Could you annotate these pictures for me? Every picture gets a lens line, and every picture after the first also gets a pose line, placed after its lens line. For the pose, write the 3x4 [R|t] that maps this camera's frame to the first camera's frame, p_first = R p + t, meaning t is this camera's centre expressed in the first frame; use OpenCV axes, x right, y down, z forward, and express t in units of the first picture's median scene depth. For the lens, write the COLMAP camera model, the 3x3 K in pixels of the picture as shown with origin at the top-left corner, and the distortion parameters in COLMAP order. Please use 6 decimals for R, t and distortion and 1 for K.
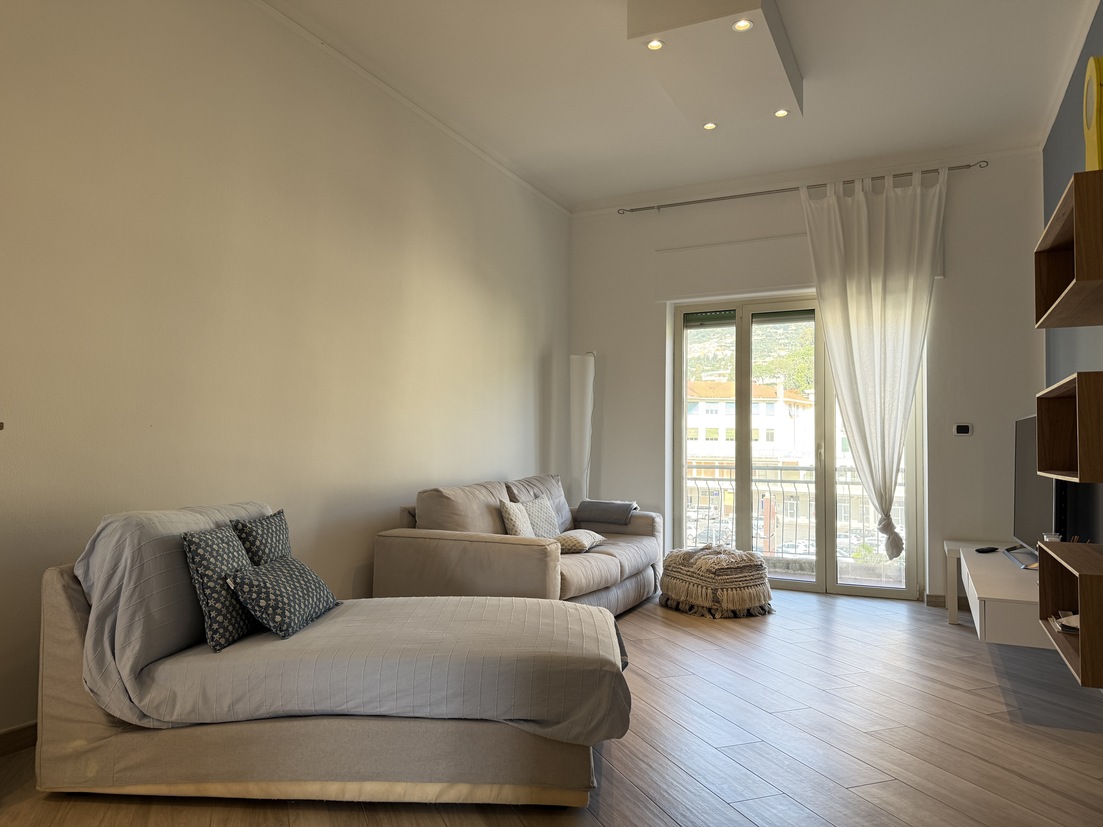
lens RADIAL K [[788.1, 0, 547.4], [0, 788.1, 419.3], [0, 0, 1]] dist [0.059015, -0.054307]
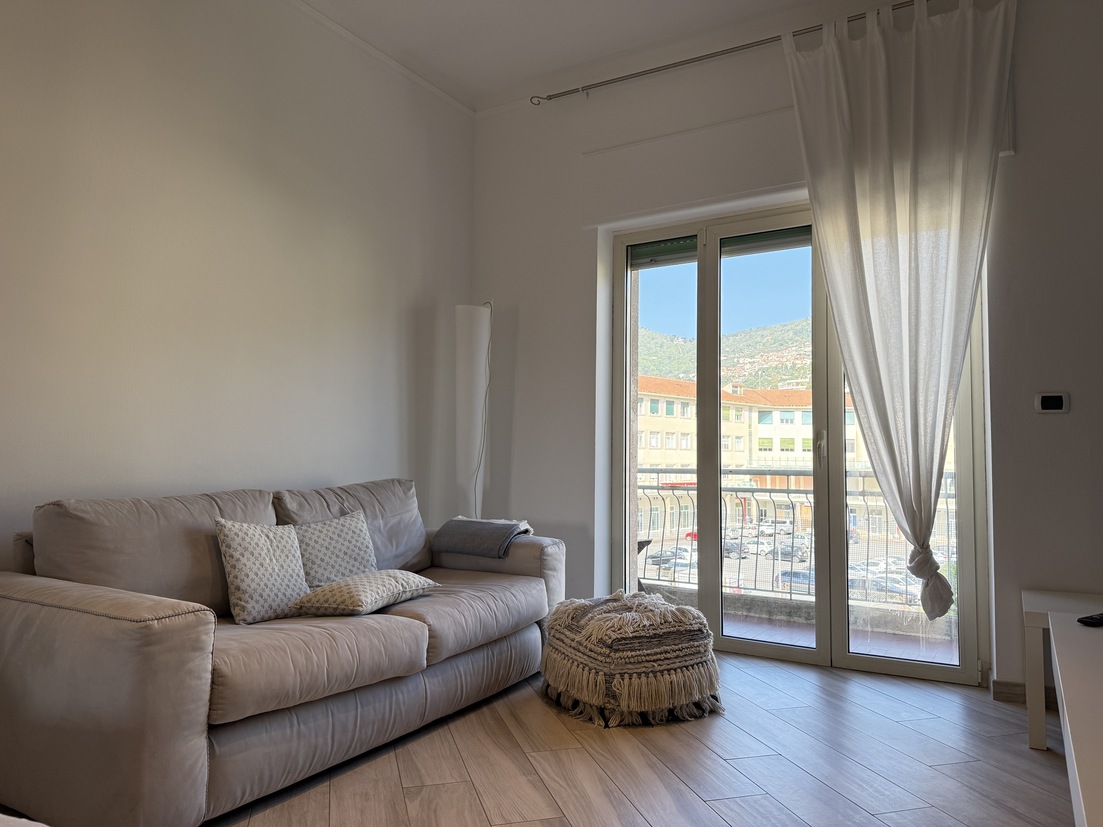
lens RADIAL K [[788.1, 0, 558.2], [0, 788.1, 411.8], [0, 0, 1]] dist [0.059015, -0.054307]
pose [[0.996564, -0.005755, -0.082624, 0.198237], [0.003720, 0.999686, -0.024771, 0.031789], [0.082741, 0.024379, 0.996273, 0.366022]]
